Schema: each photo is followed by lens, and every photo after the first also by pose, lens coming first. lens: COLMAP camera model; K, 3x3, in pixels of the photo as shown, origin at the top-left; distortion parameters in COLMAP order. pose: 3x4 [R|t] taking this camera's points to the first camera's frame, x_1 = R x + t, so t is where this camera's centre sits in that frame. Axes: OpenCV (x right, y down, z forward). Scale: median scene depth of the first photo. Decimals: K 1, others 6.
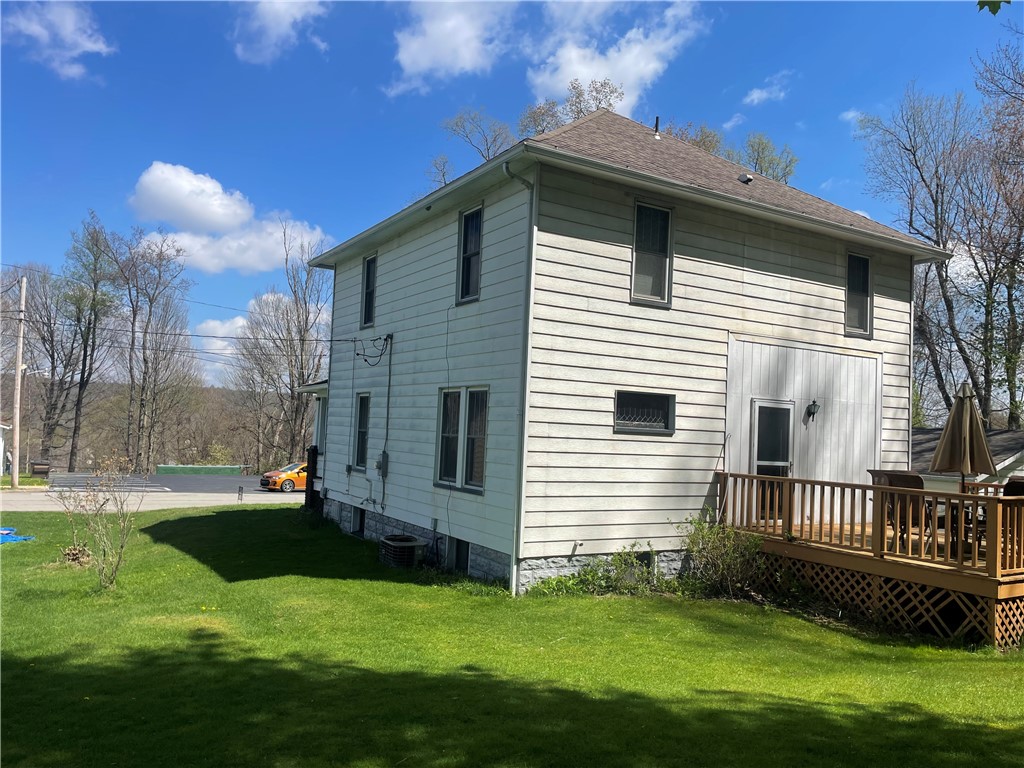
lens RADIAL K [[776.4, 0, 511.3], [0, 776.4, 389.3], [0, 0, 1]] dist [0.057416, -0.066846]
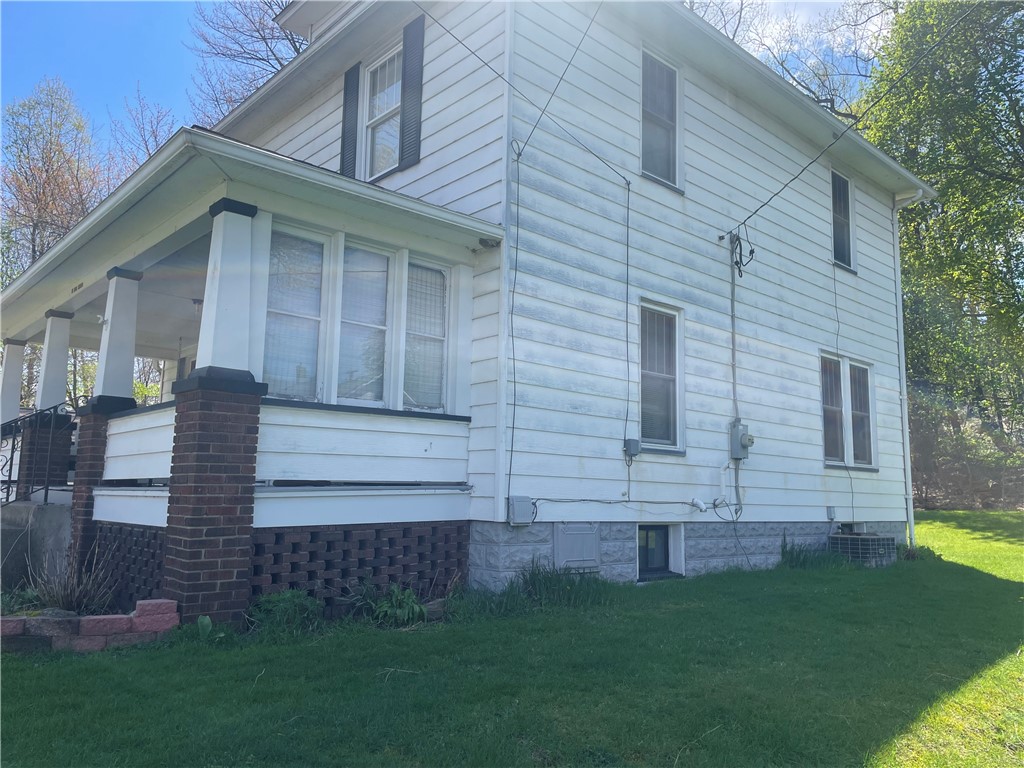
lens RADIAL K [[781.7, 0, 519.1], [0, 781.7, 382.6], [0, 0, 1]] dist [0.087536, -0.109727]
pose [[-0.206195, 0.095992, 0.973791, -0.852542], [-0.079754, 0.990217, -0.114499, 0.156864], [-0.975255, -0.101273, -0.196522, 1.487476]]
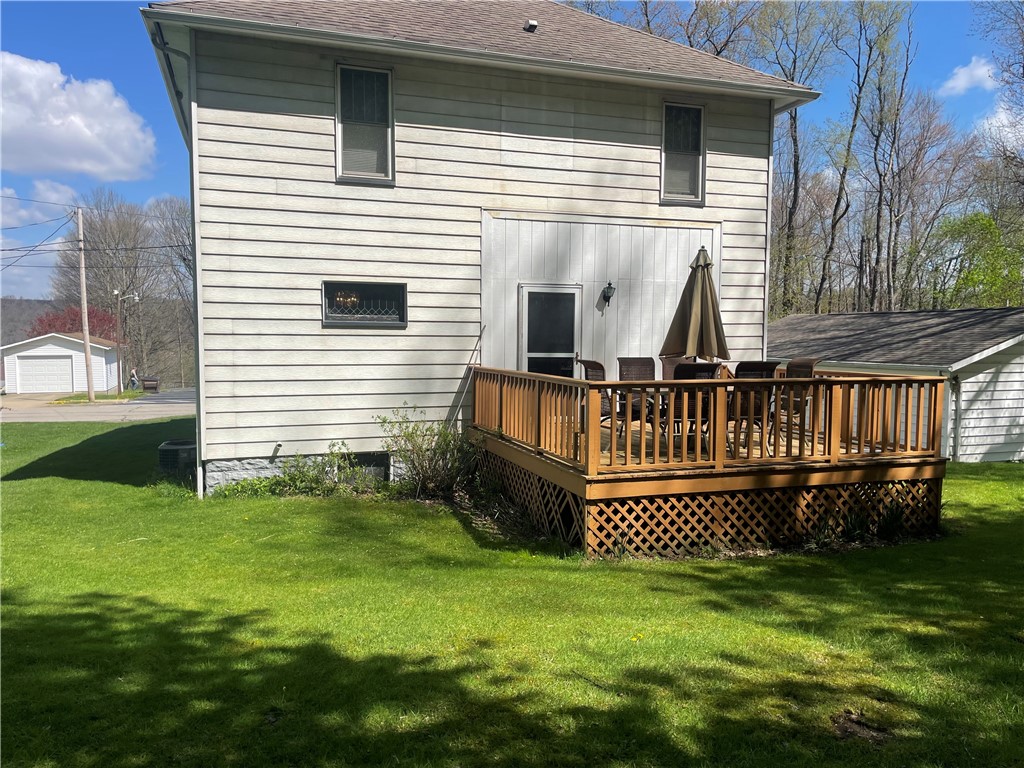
lens RADIAL K [[781.7, 0, 505.6], [0, 781.7, 390.5], [0, 0, 1]] dist [0.087536, -0.109727]
pose [[0.977766, -0.022978, -0.208437, 0.511698], [0.047526, 0.992396, 0.113540, 0.033052], [0.204243, -0.120922, 0.971423, 0.116031]]
